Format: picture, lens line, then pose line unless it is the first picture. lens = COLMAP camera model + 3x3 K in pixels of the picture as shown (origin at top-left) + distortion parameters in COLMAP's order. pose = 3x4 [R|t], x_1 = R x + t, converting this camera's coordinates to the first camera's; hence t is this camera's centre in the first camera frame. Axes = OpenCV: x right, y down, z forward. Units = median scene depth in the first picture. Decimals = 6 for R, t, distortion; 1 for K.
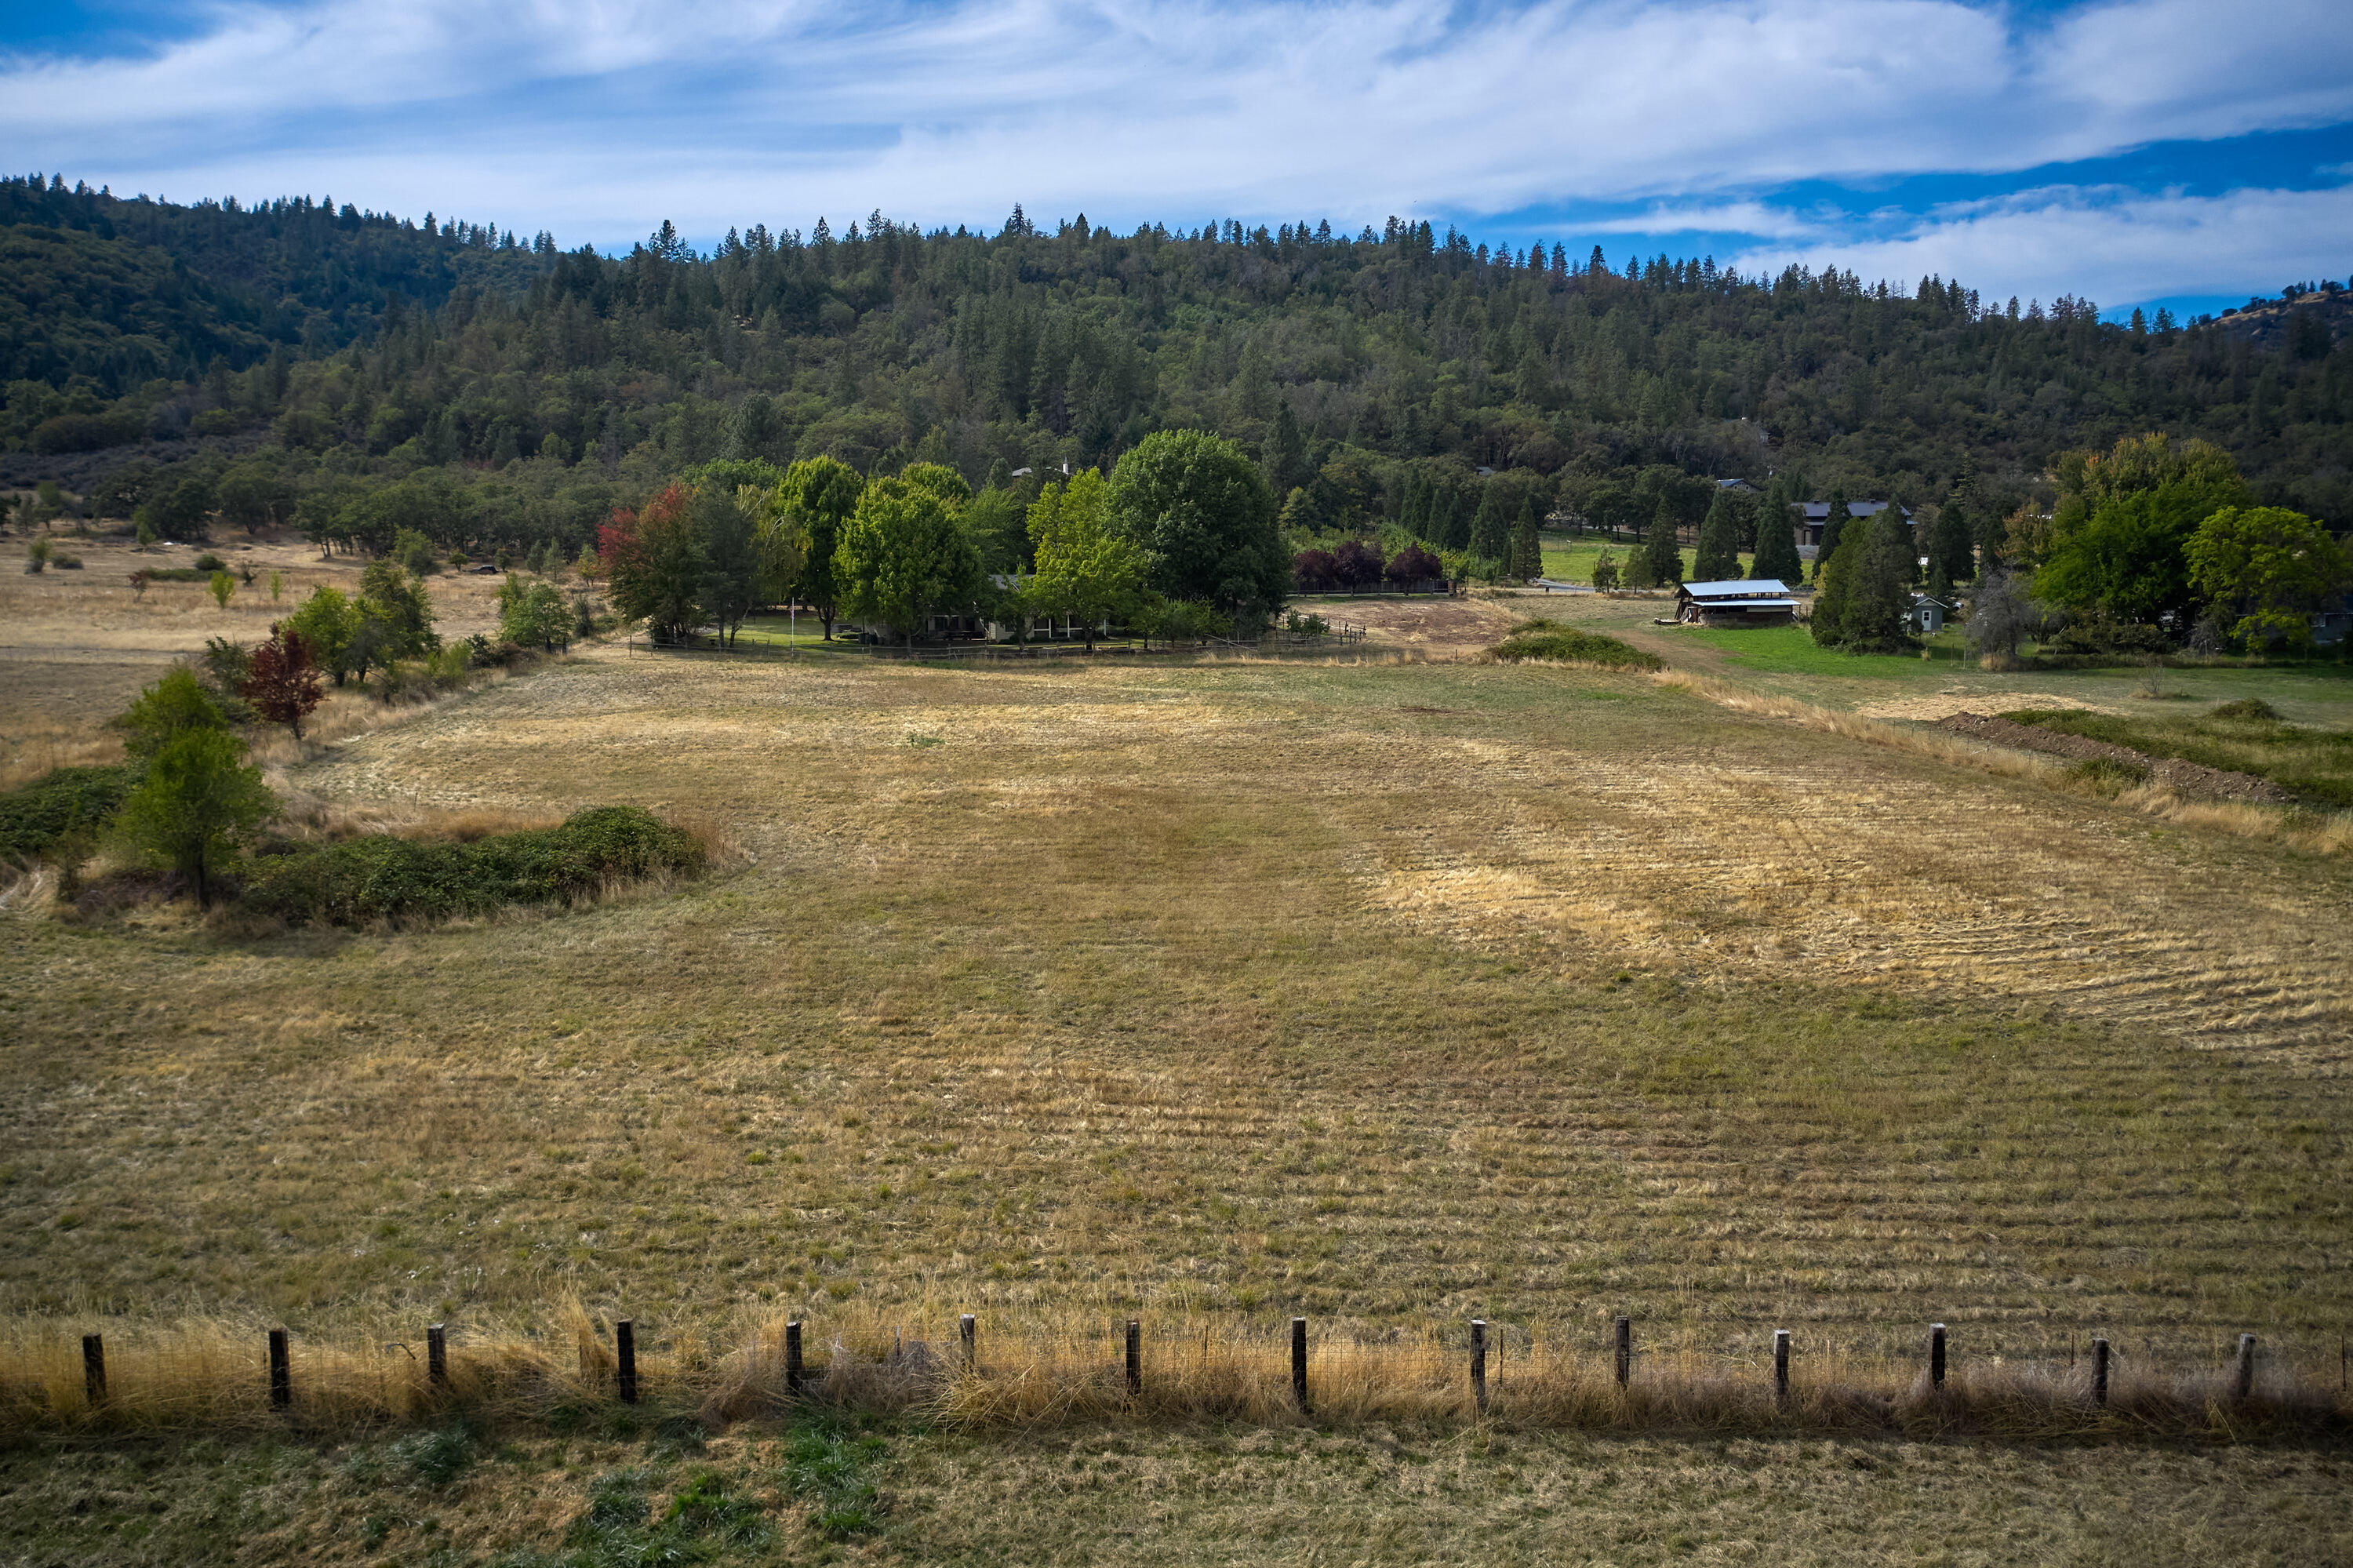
lens RADIAL K [[1850.9, 0, 1176.5], [0, 1850.9, 784.0], [0, 0, 1]] dist [-0.004190, 0.006470]
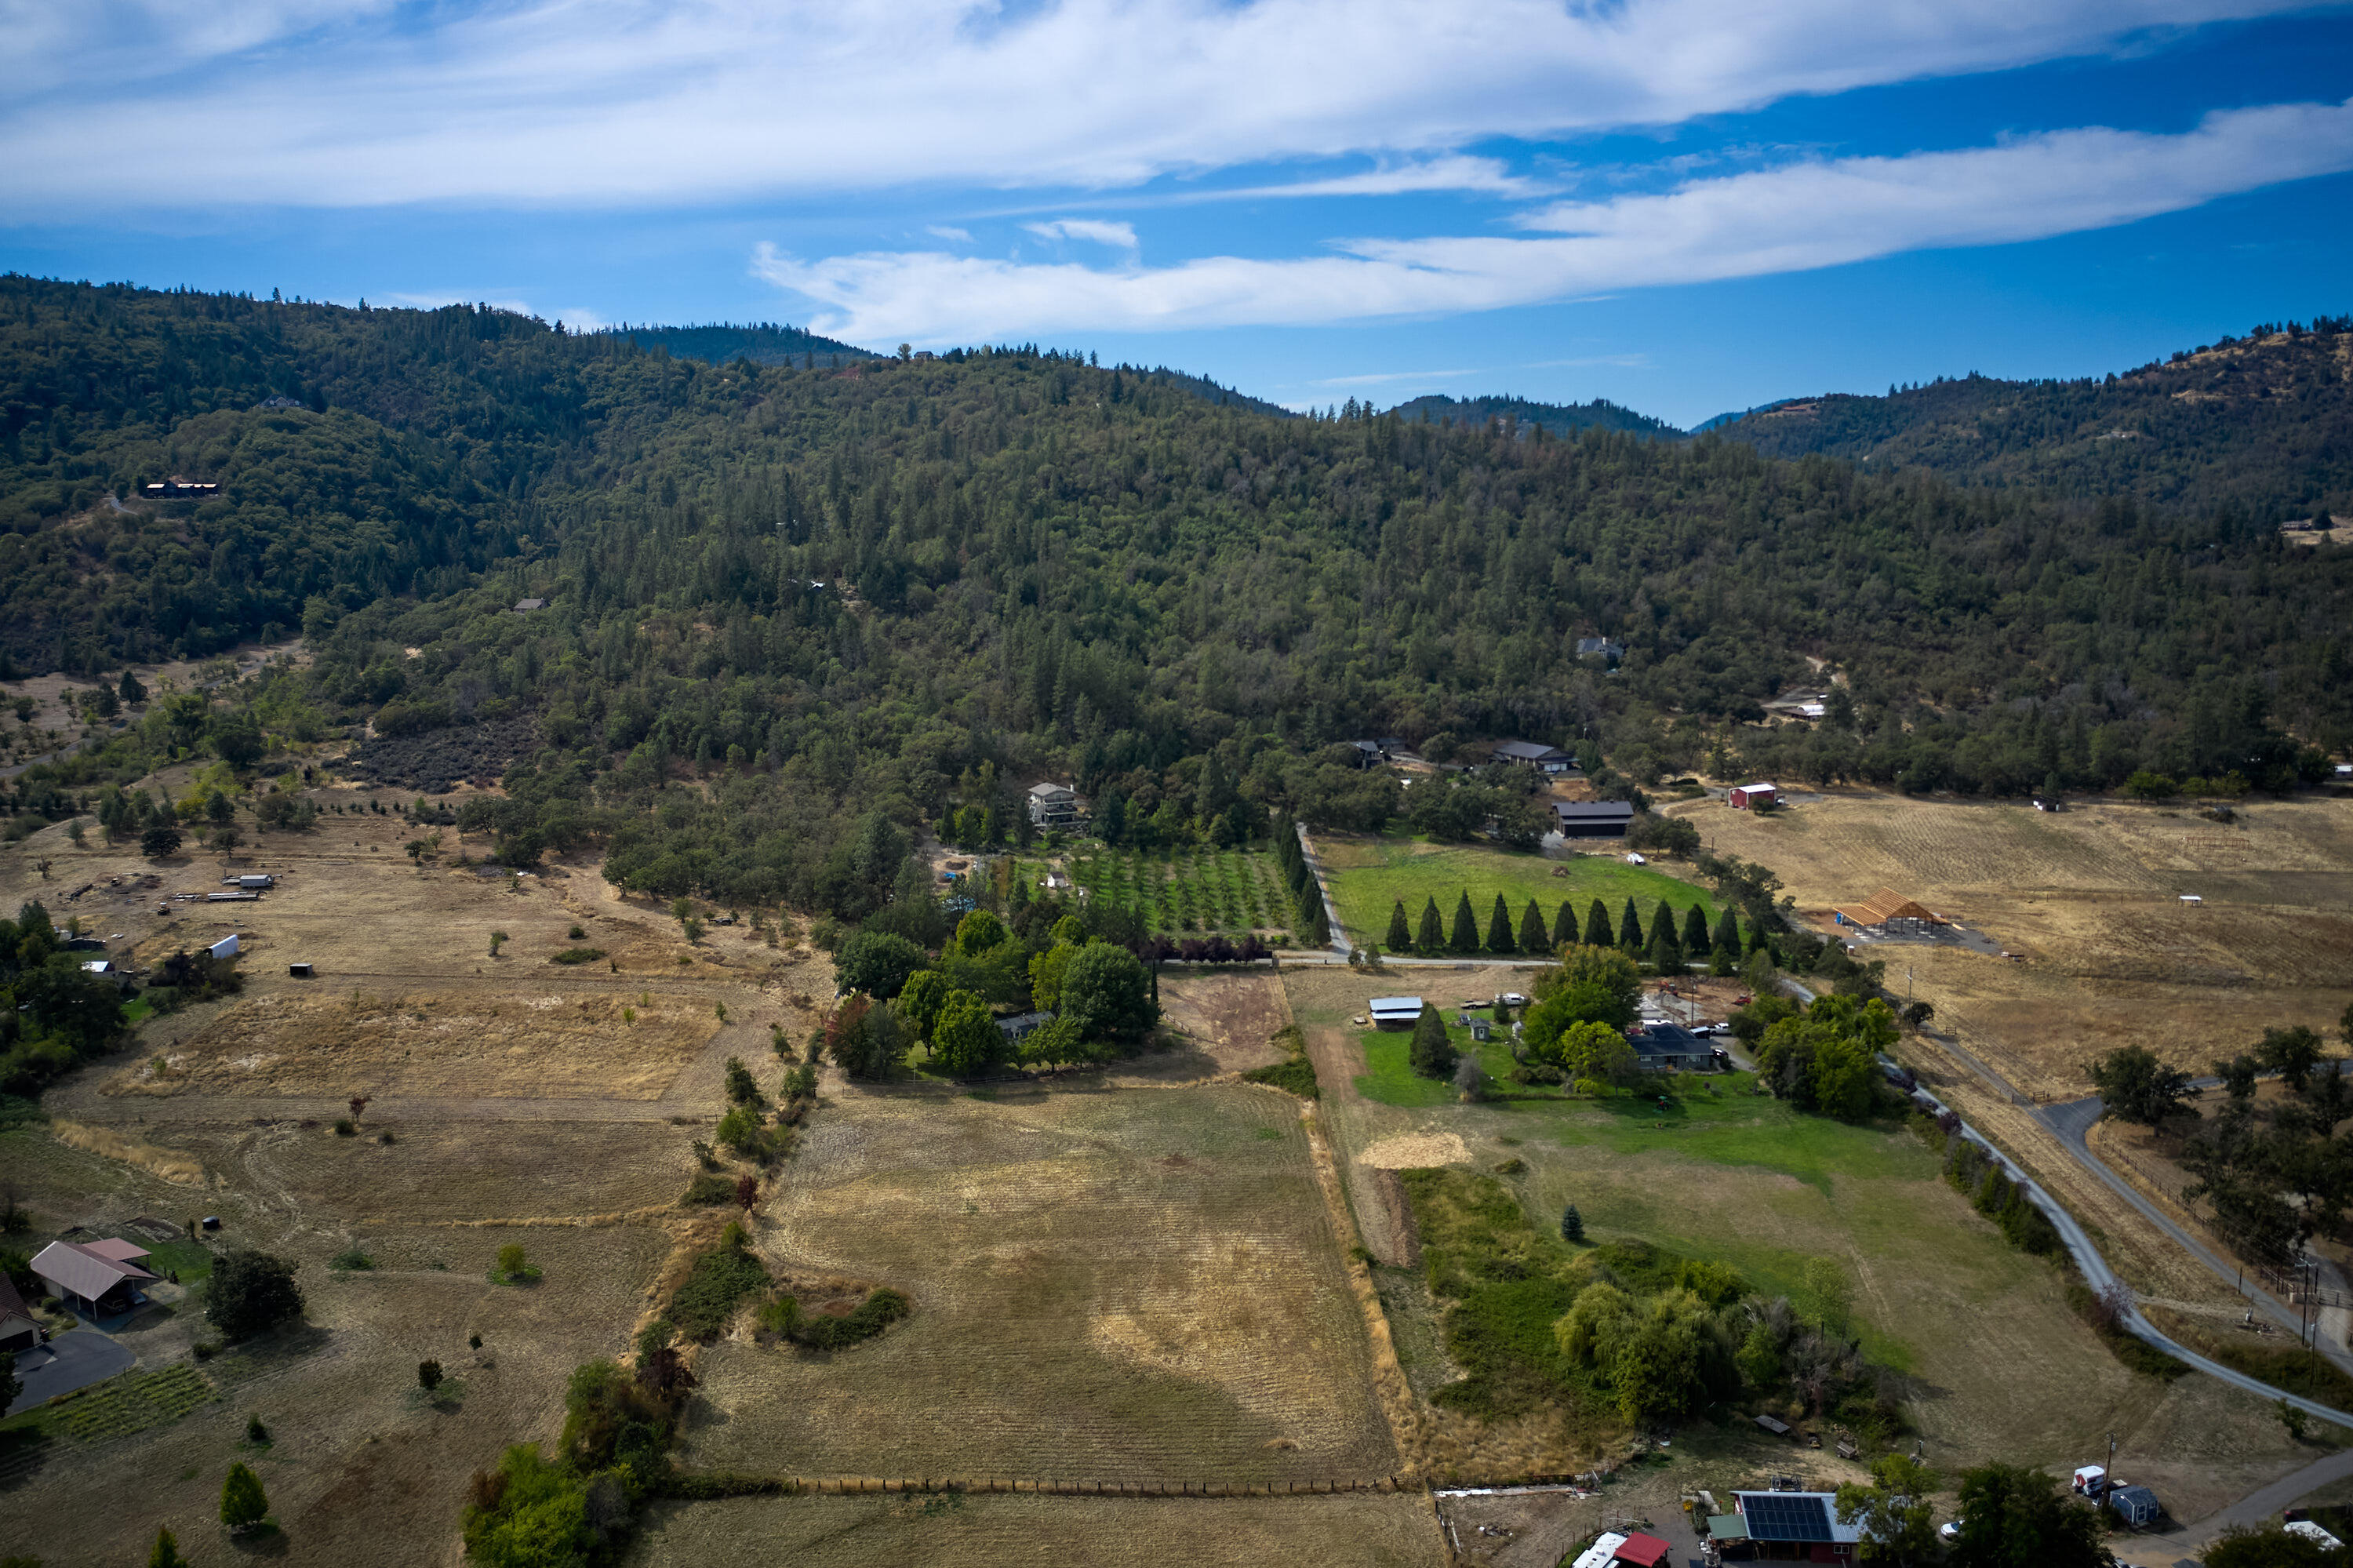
lens RADIAL K [[1850.9, 0, 1176.5], [0, 1850.9, 784.0], [0, 0, 1]] dist [-0.004190, 0.006470]
pose [[0.999358, 0.003024, -0.035698, 0.161122], [-0.001653, 0.999263, 0.038361, -0.461715], [0.035788, -0.038277, 0.998626, -1.044343]]
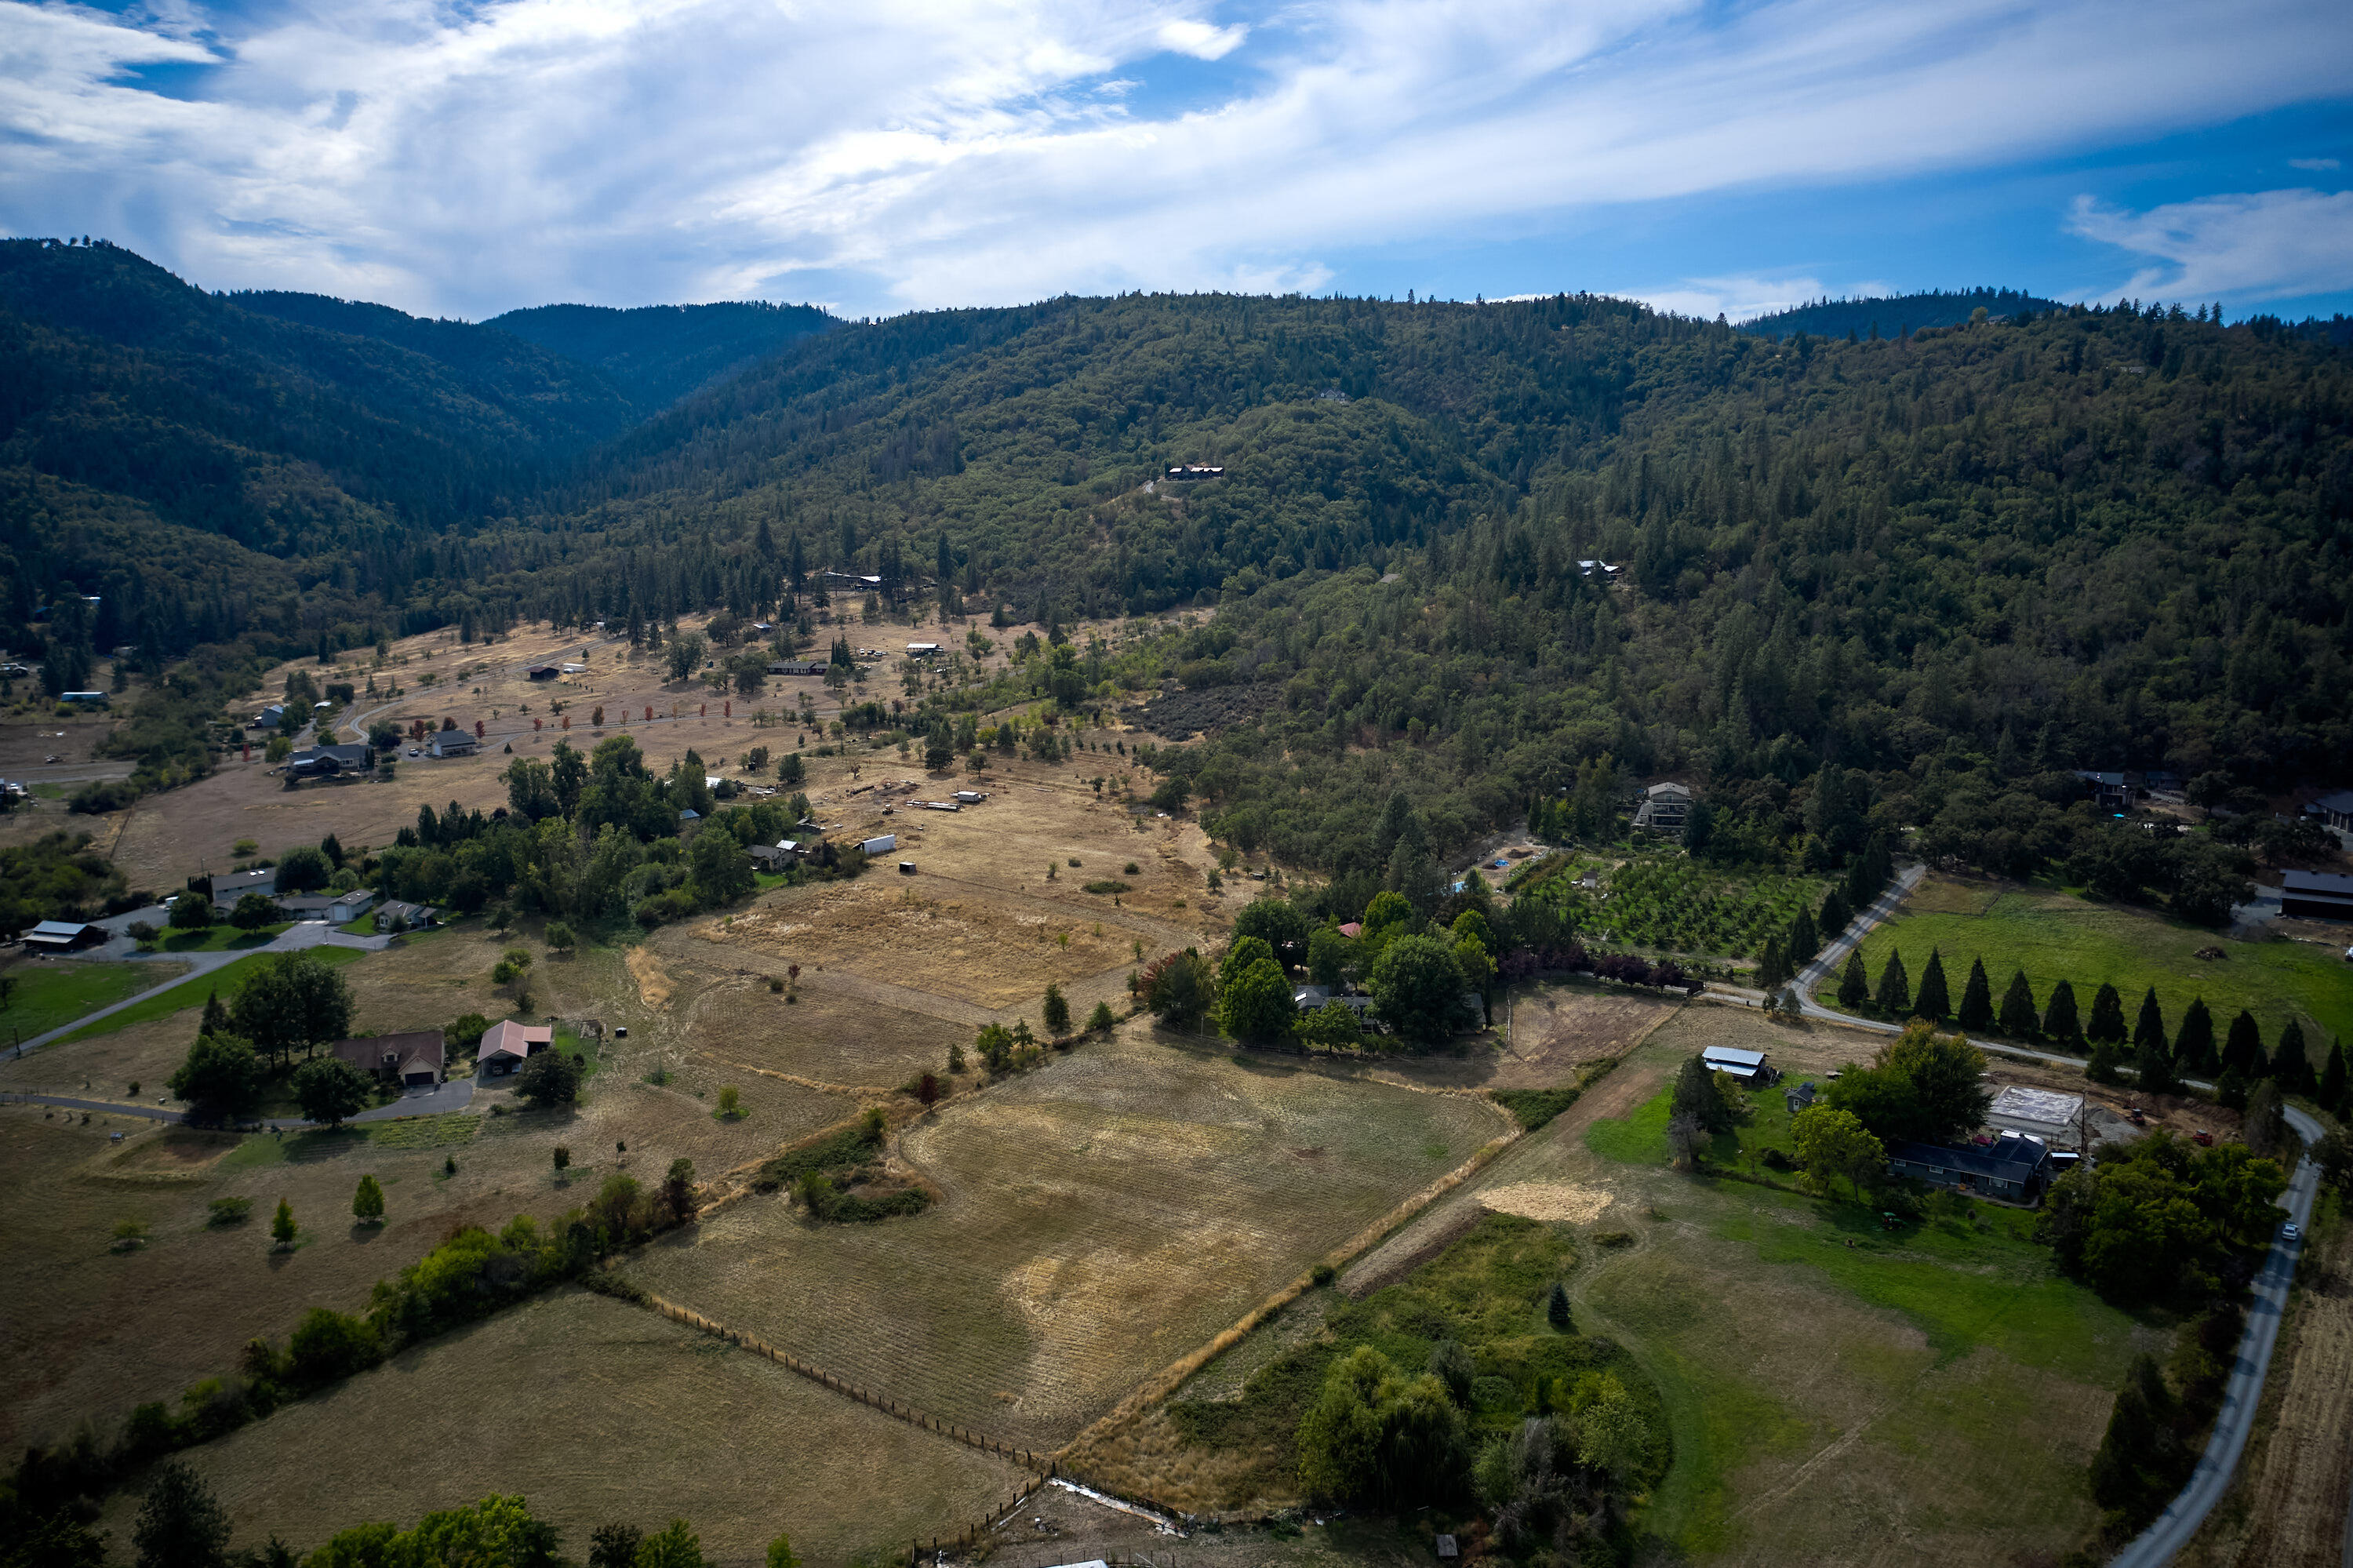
lens RADIAL K [[1876.5, 0, 1175.7], [0, 1876.5, 736.8], [0, 0, 1]] dist [-0.005588, 0.002132]
pose [[0.766043, 0.082233, -0.637508, 1.114189], [-0.067447, 0.996591, 0.047506, -0.503750], [0.639241, 0.006606, 0.768978, -0.742415]]
